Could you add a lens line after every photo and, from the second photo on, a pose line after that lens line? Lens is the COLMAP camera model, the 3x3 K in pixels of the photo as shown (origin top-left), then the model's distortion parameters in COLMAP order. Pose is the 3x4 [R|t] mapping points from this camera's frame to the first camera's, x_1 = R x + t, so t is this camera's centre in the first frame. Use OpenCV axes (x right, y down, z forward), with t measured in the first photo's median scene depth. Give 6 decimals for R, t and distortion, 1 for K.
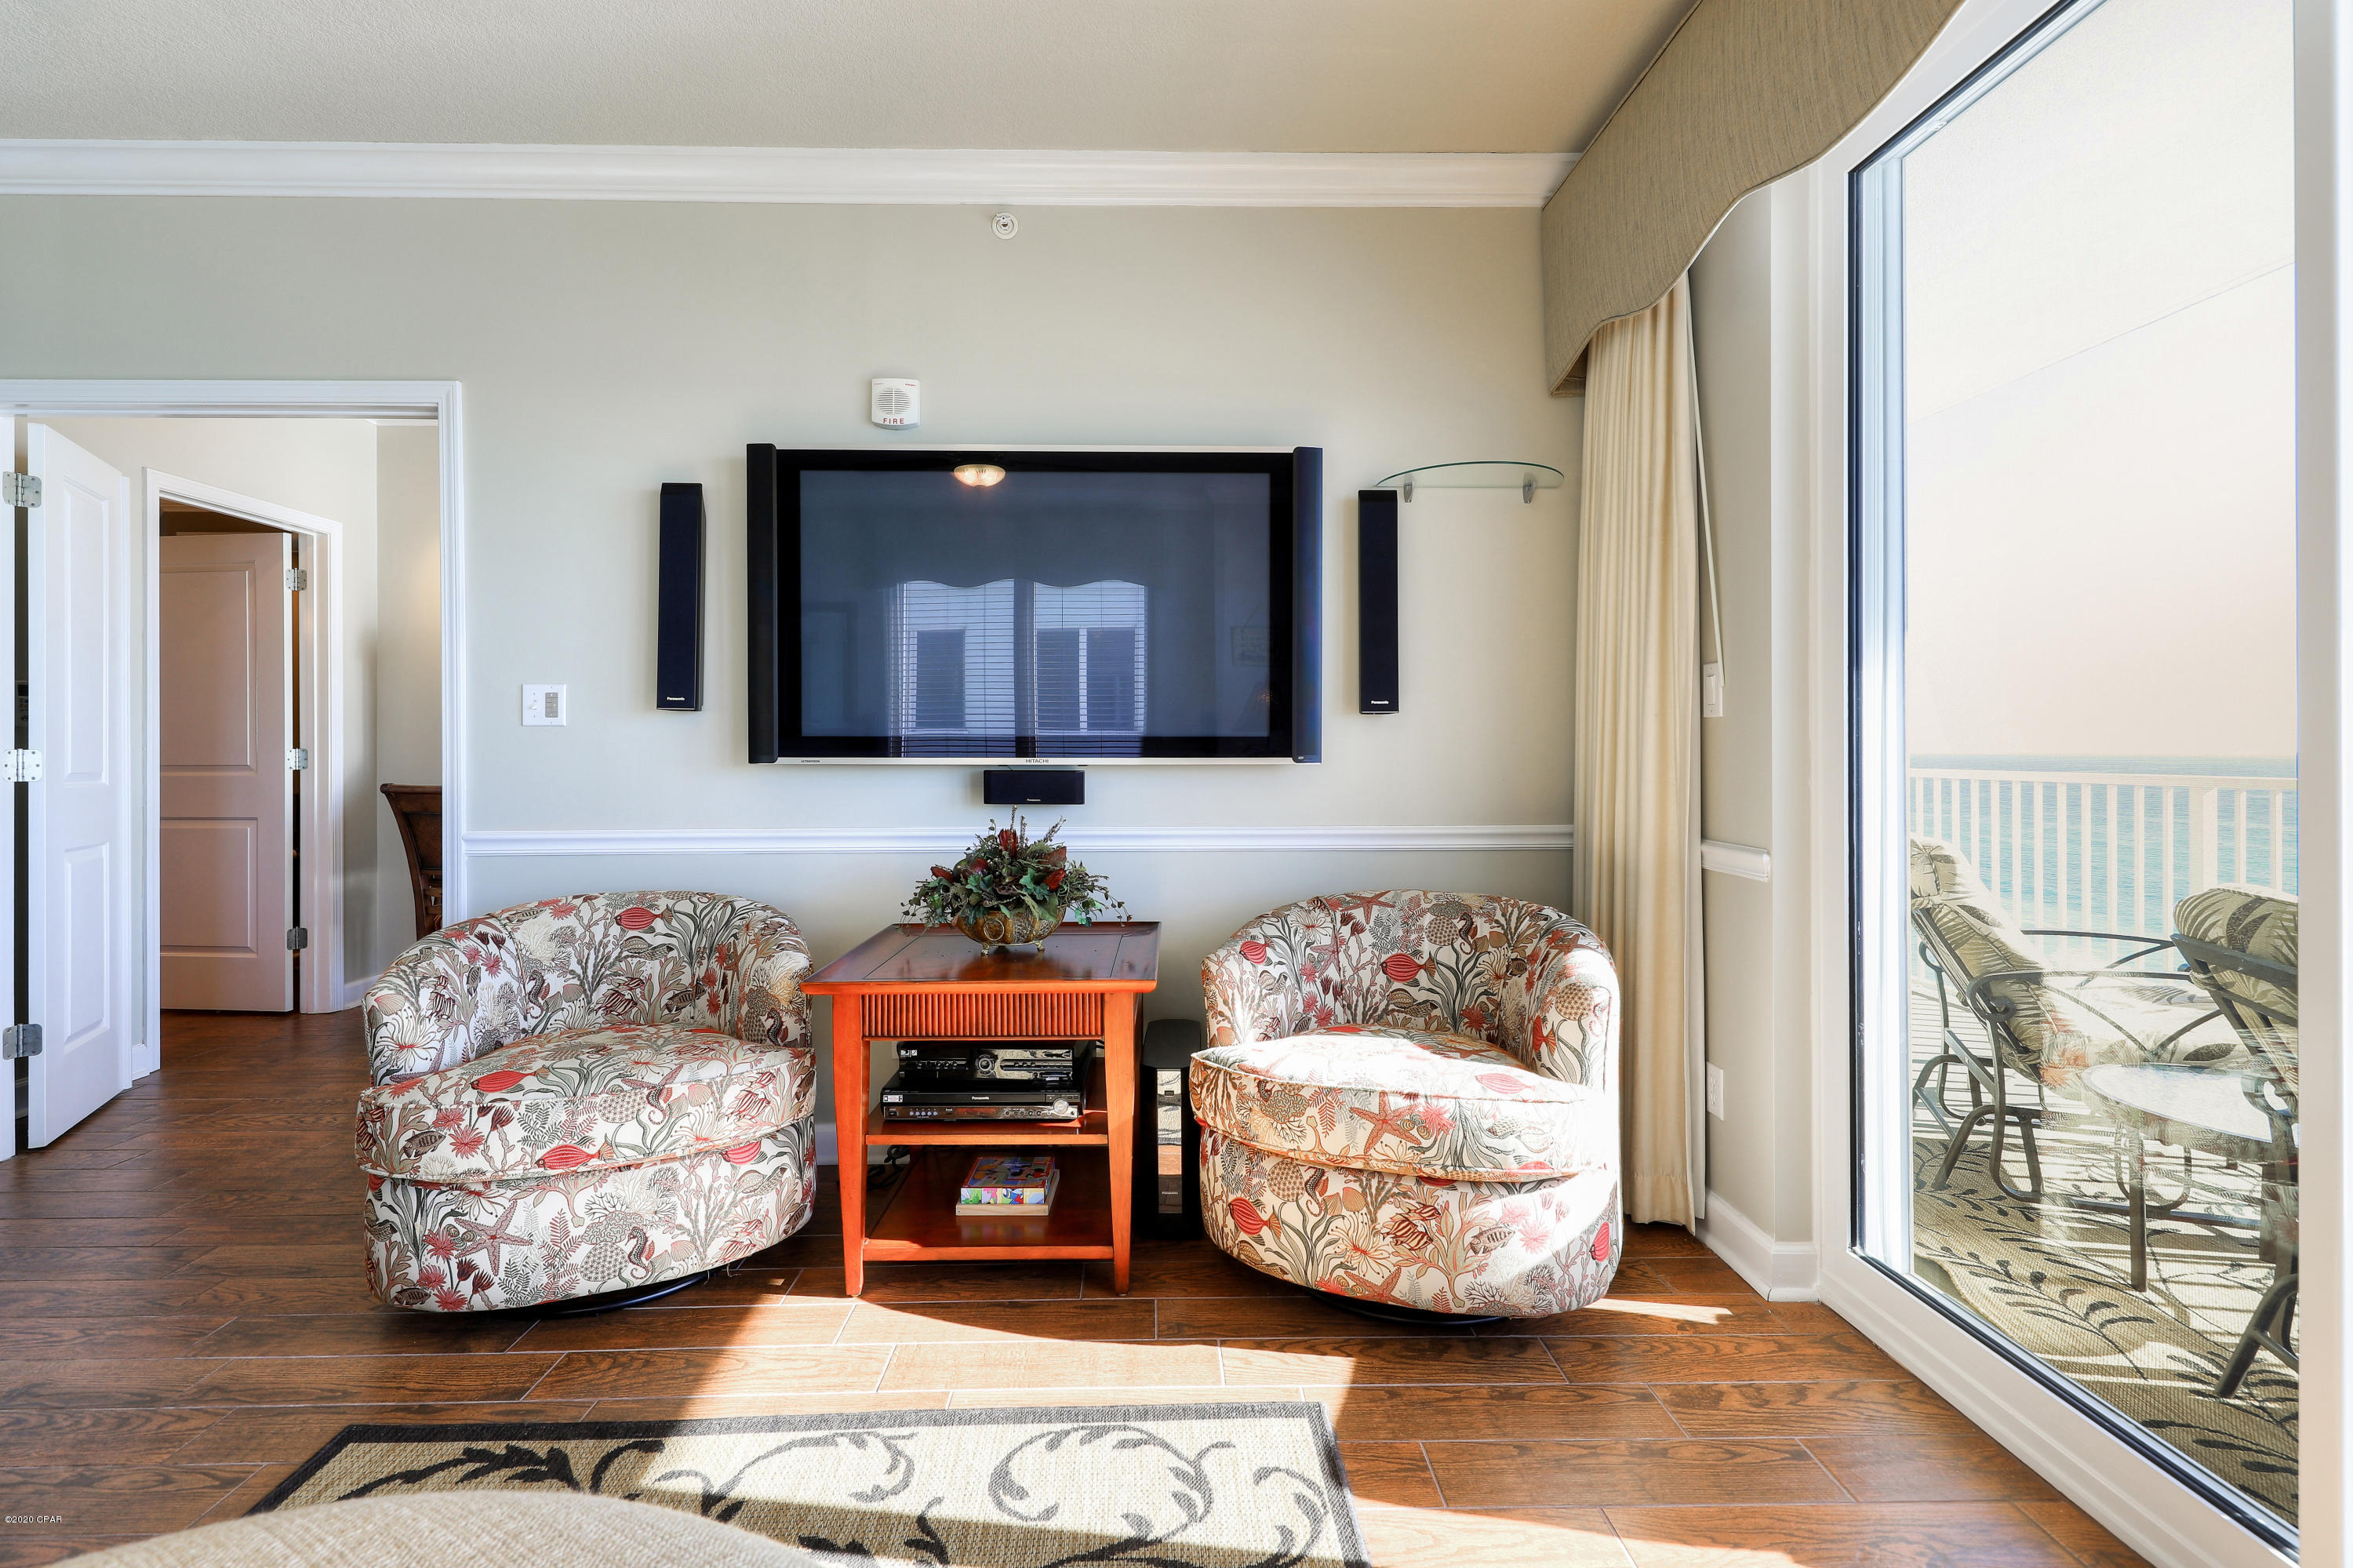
lens RADIAL K [[1090.2, 0, 1165.9], [0, 1090.2, 756.9], [0, 0, 1]] dist [0.016971, -0.007249]
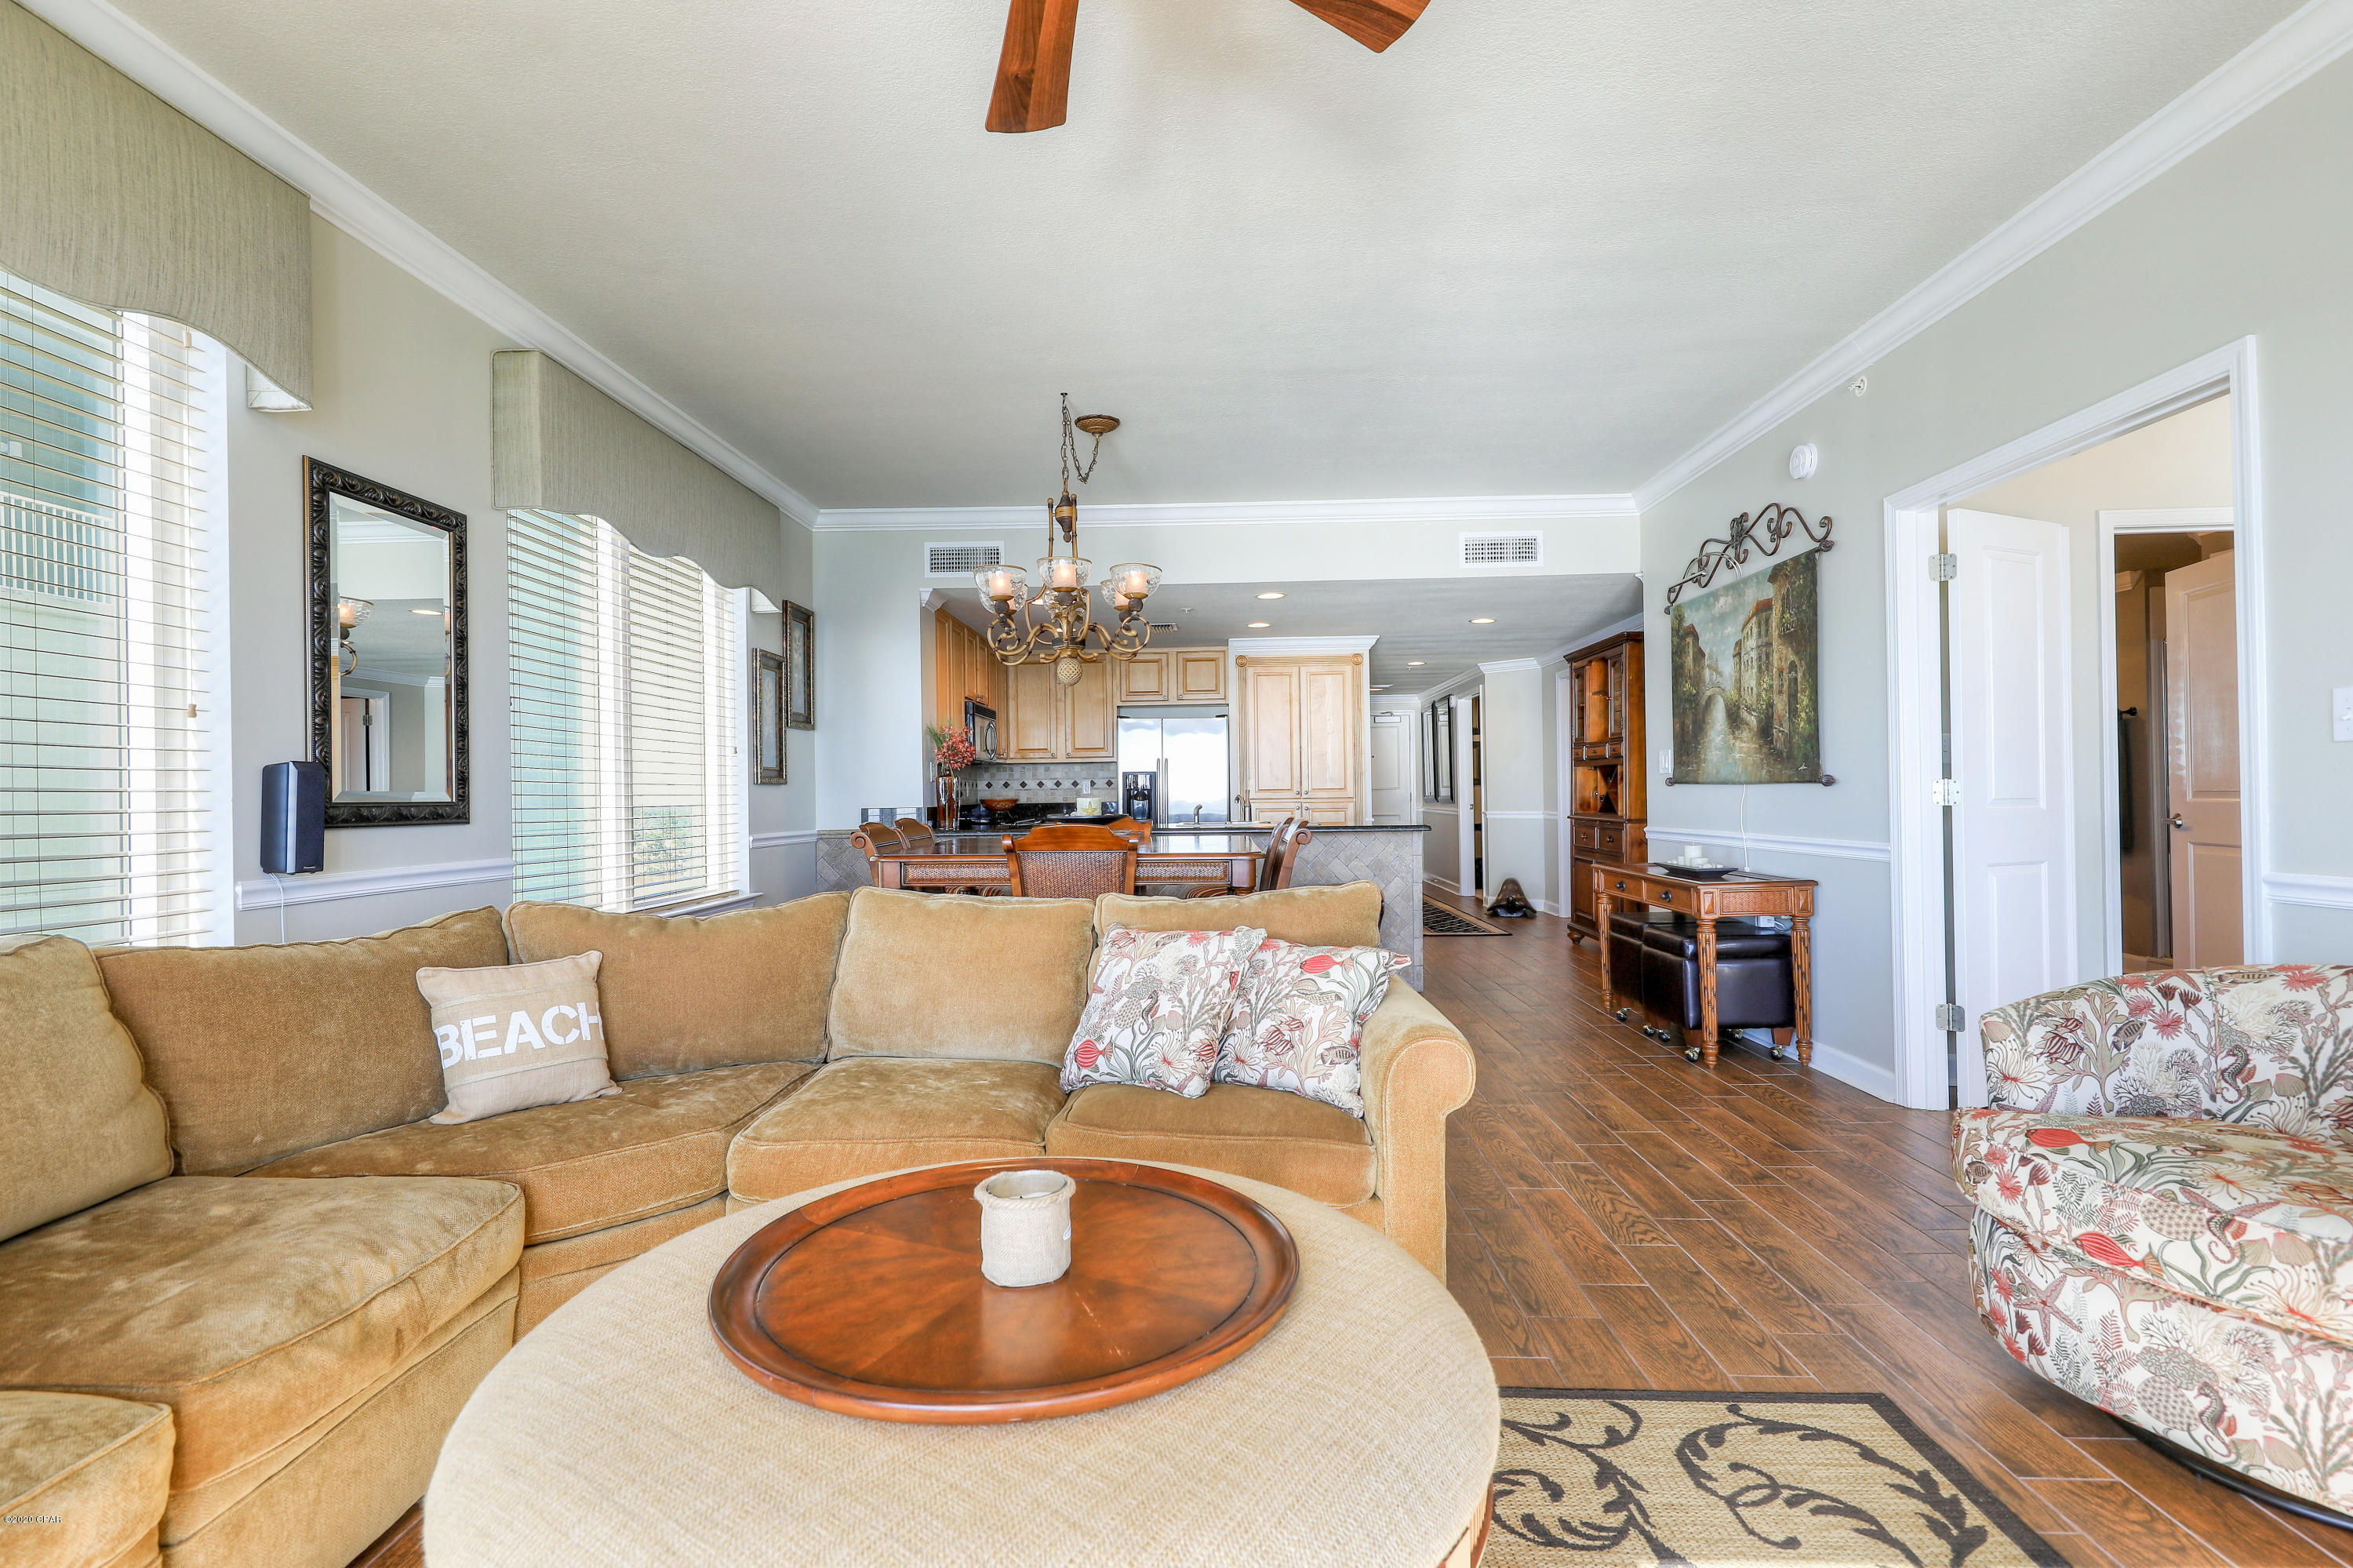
lens RADIAL K [[1090.2, 0, 1164.9], [0, 1090.2, 788.0], [0, 0, 1]] dist [0.016971, -0.007249]
pose [[-0.063586, -0.004017, -0.997968, 0.347473], [0.011757, 0.999919, -0.004774, -0.002195], [0.997907, -0.012037, -0.063534, 0.307129]]
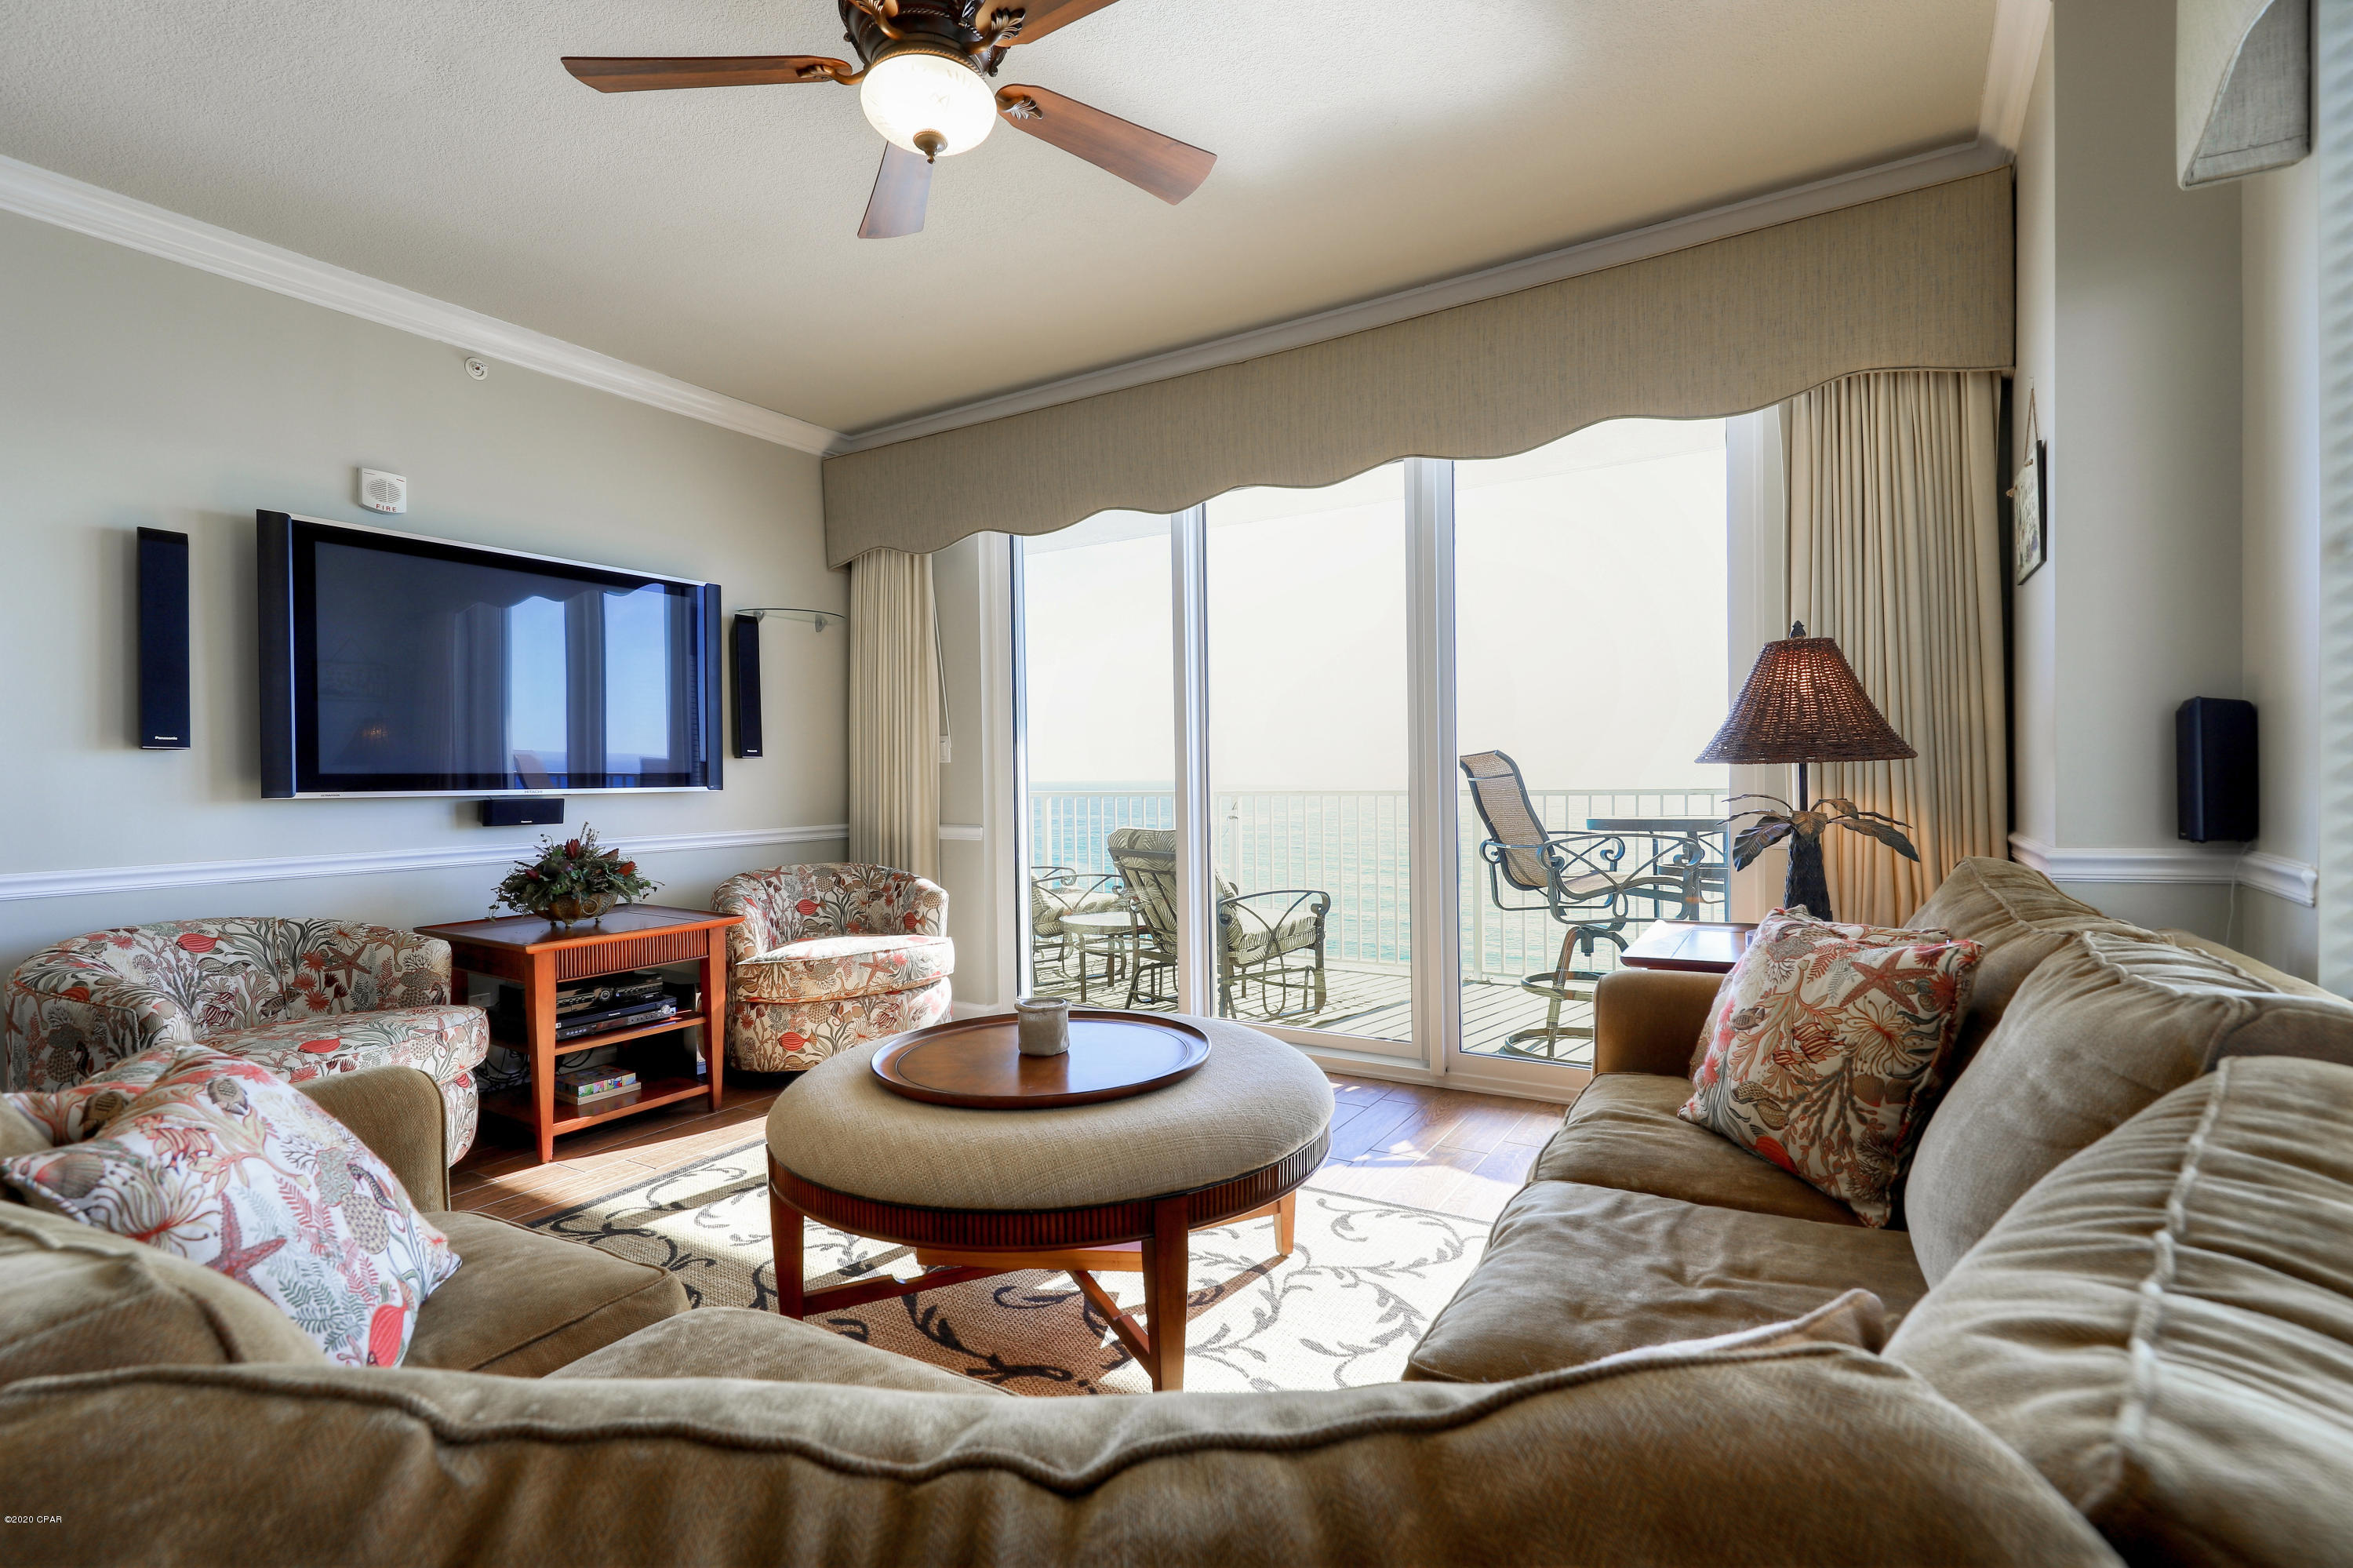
lens RADIAL K [[1090.2, 0, 1166.5], [0, 1090.2, 785.9], [0, 0, 1]] dist [0.016971, -0.007249]
pose [[0.550633, -0.013381, 0.834640, -1.086332], [0.015337, 0.999865, 0.005911, 0.001018], [-0.834607, 0.009546, 0.550764, -0.504720]]
